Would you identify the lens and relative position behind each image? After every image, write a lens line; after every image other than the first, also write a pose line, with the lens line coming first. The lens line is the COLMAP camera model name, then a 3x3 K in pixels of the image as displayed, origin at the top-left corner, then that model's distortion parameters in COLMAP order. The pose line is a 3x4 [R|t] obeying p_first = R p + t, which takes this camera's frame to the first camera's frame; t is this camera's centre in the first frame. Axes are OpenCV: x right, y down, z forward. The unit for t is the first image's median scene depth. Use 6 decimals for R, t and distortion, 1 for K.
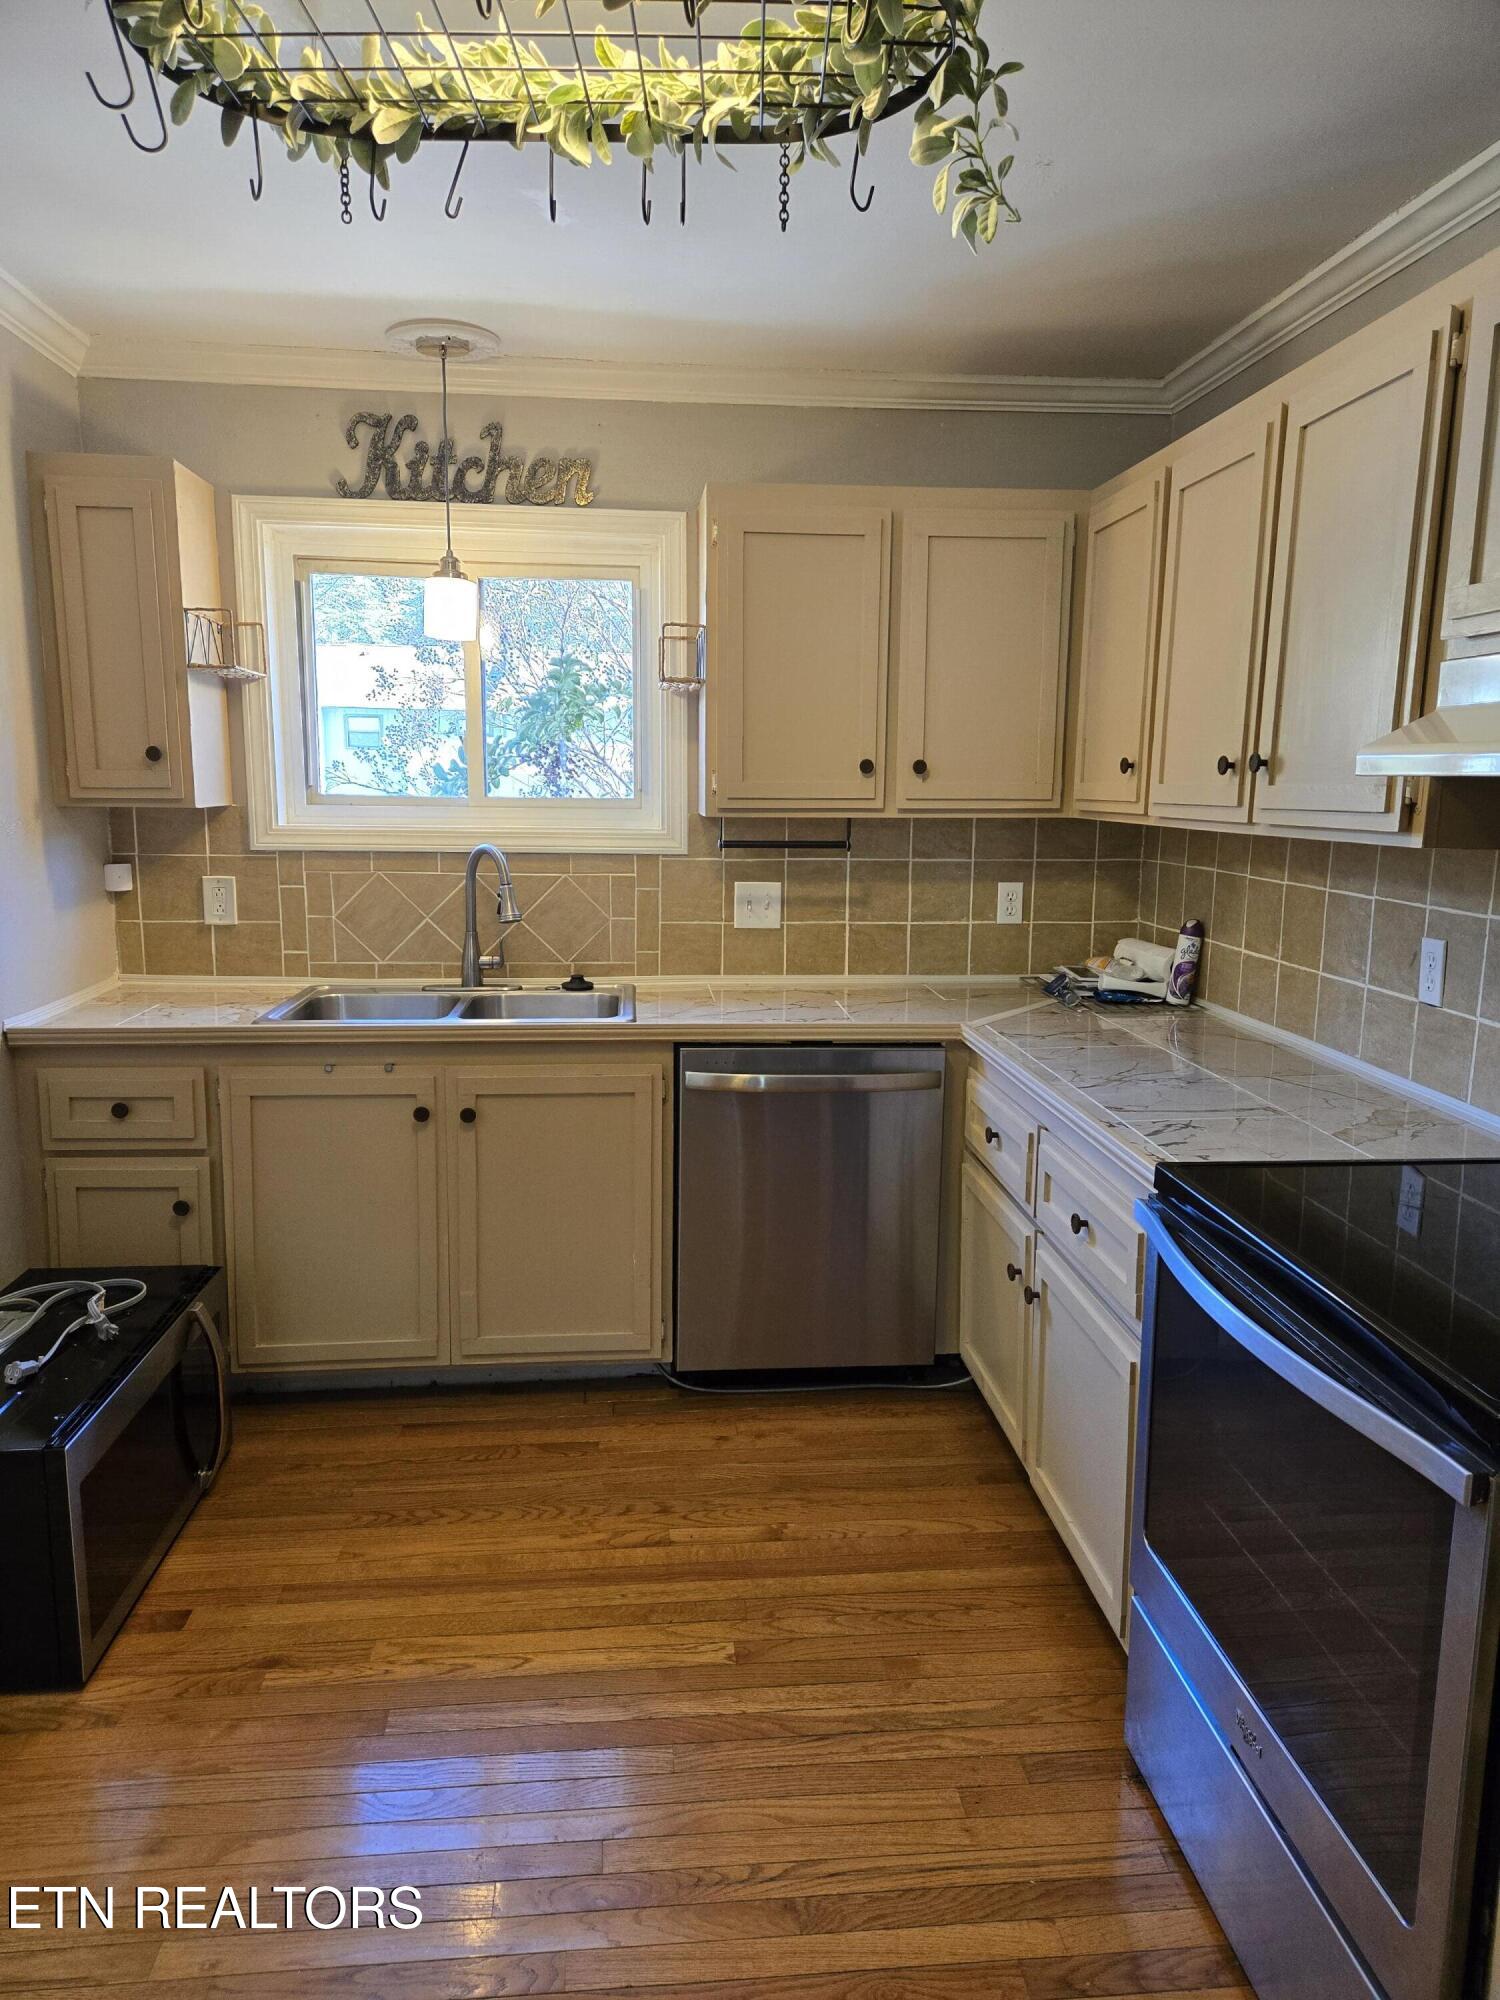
lens RADIAL K [[1358.7, 0, 746.6], [0, 1358.7, 999.6], [0, 0, 1]] dist [0.091453, -0.006135]
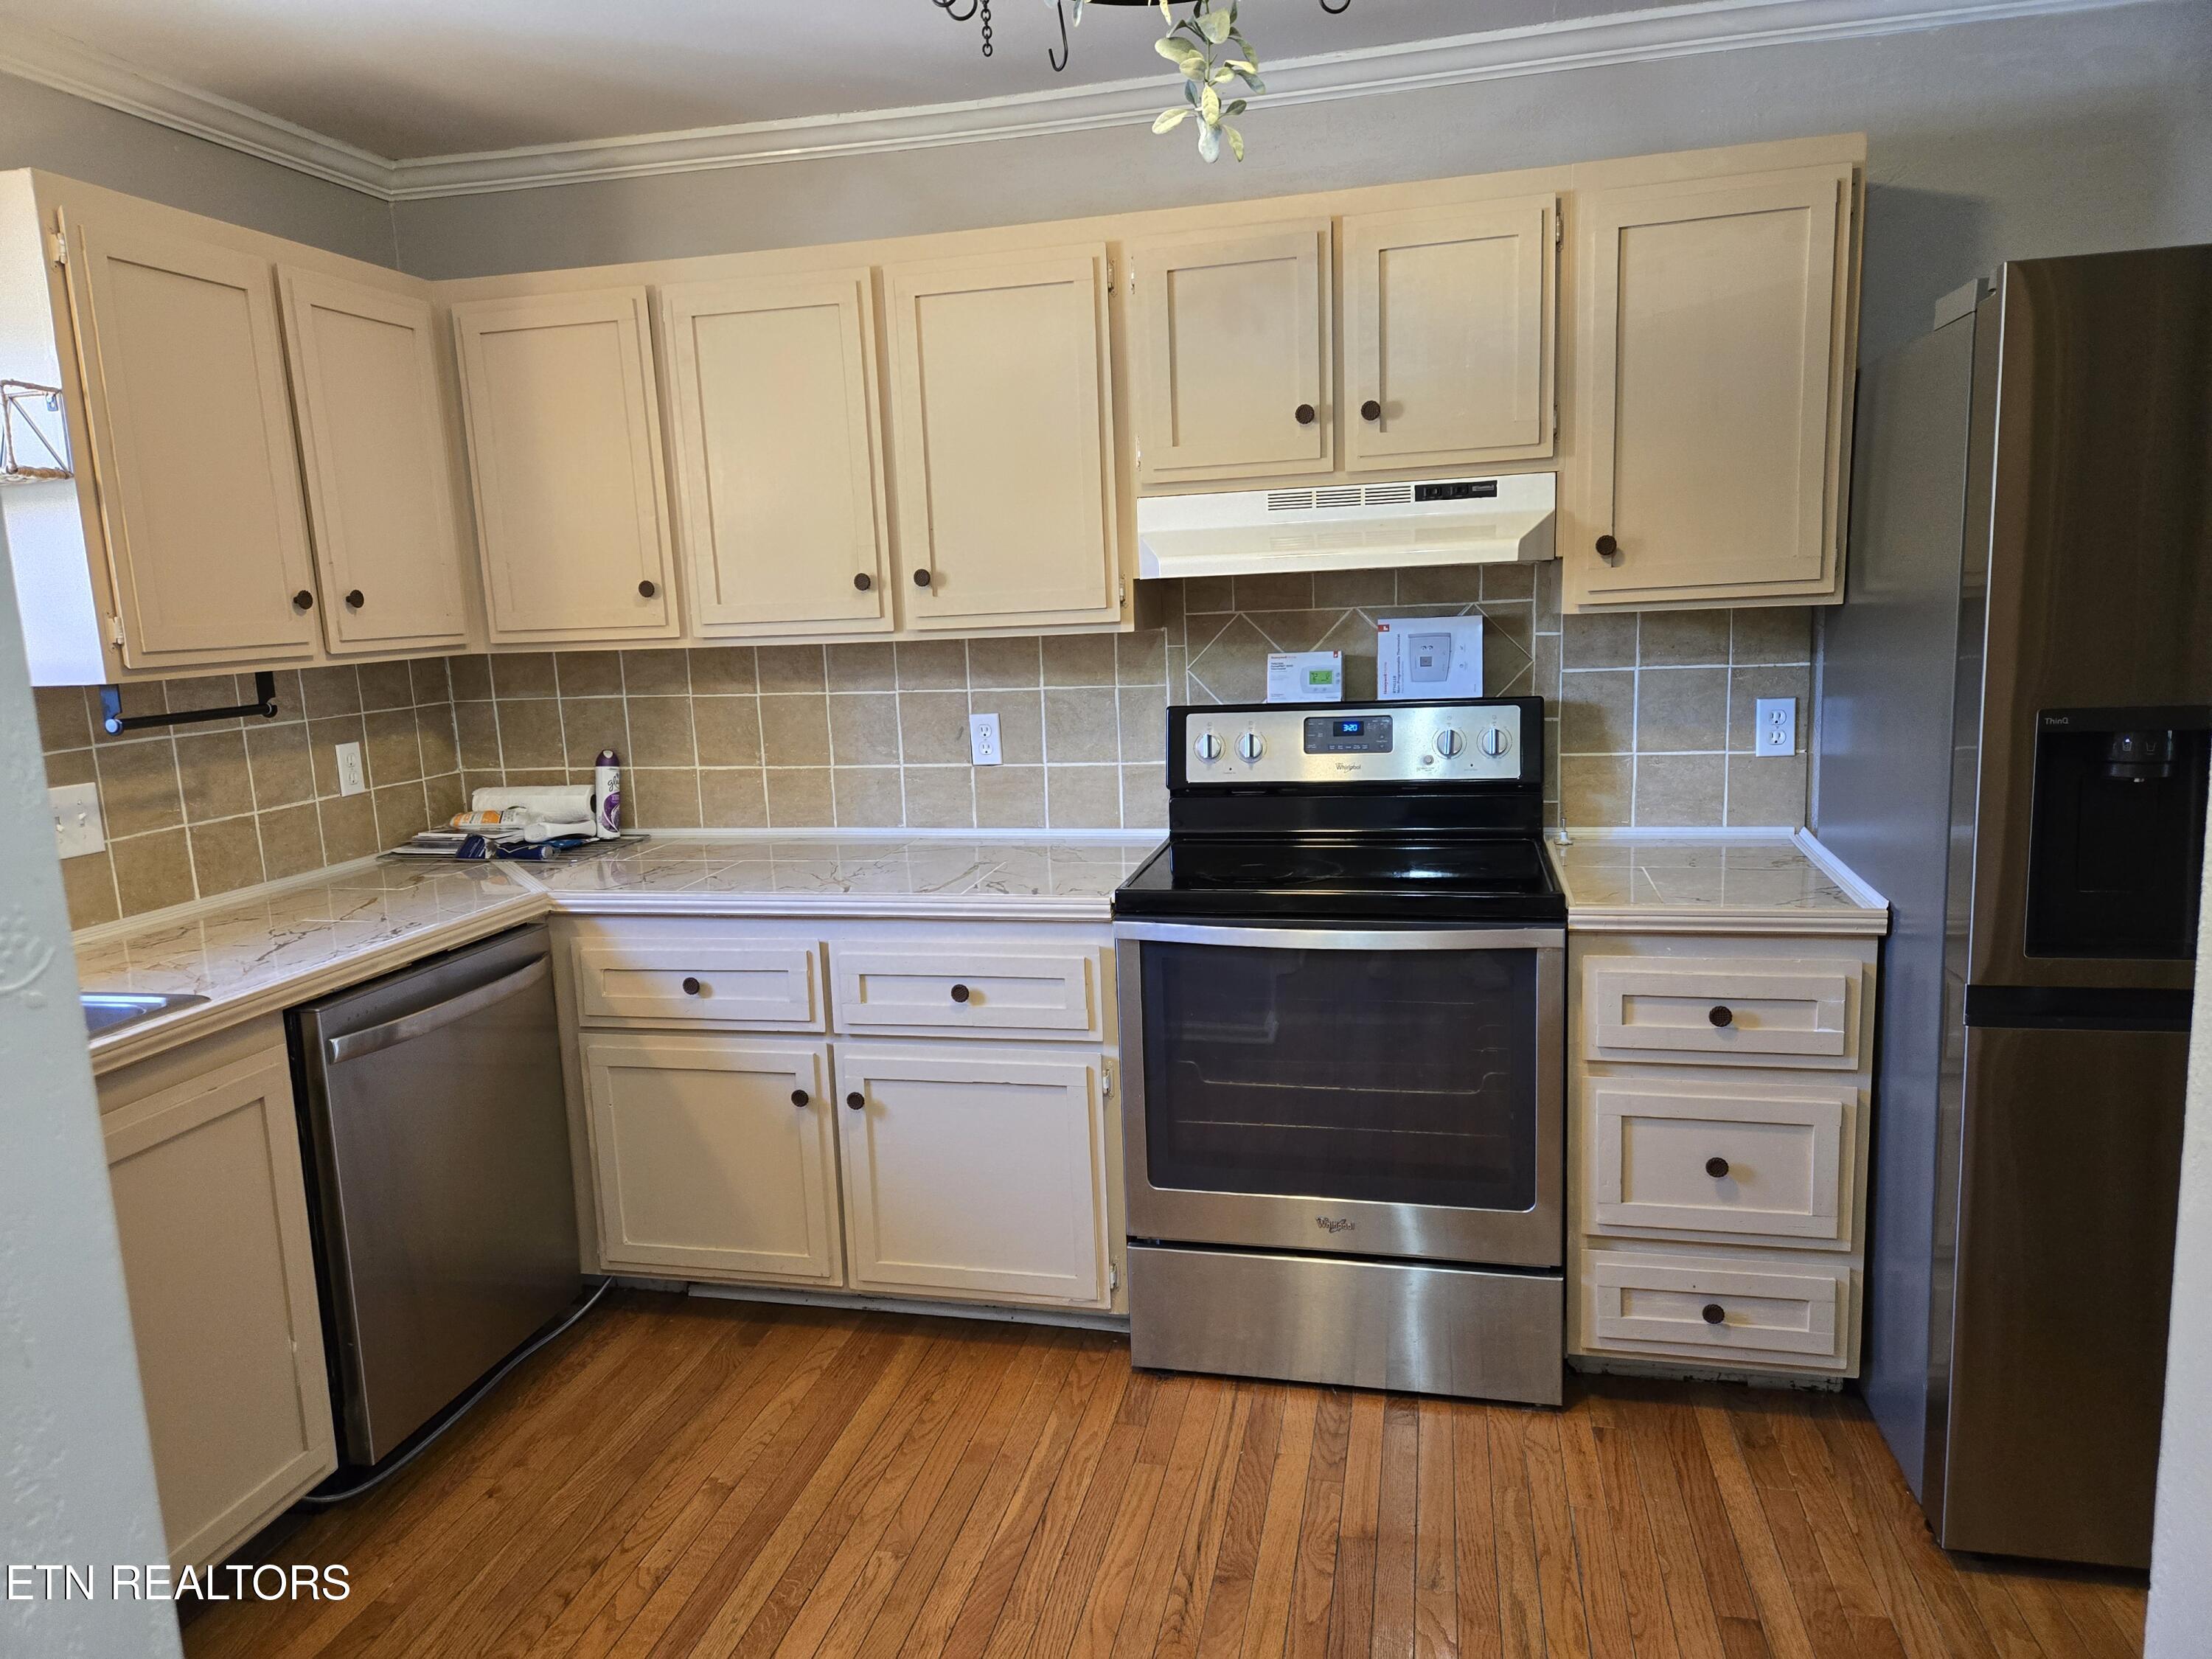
lens RADIAL K [[1502.7, 0, 1089.1], [0, 1502.7, 835.5], [0, 0, 1]] dist [0.091453, -0.006135]
pose [[0.330702, -0.180536, 0.926306, -0.568549], [0.202457, 0.972251, 0.117211, -0.056356], [-0.921763, 0.148775, 0.358077, 0.311180]]
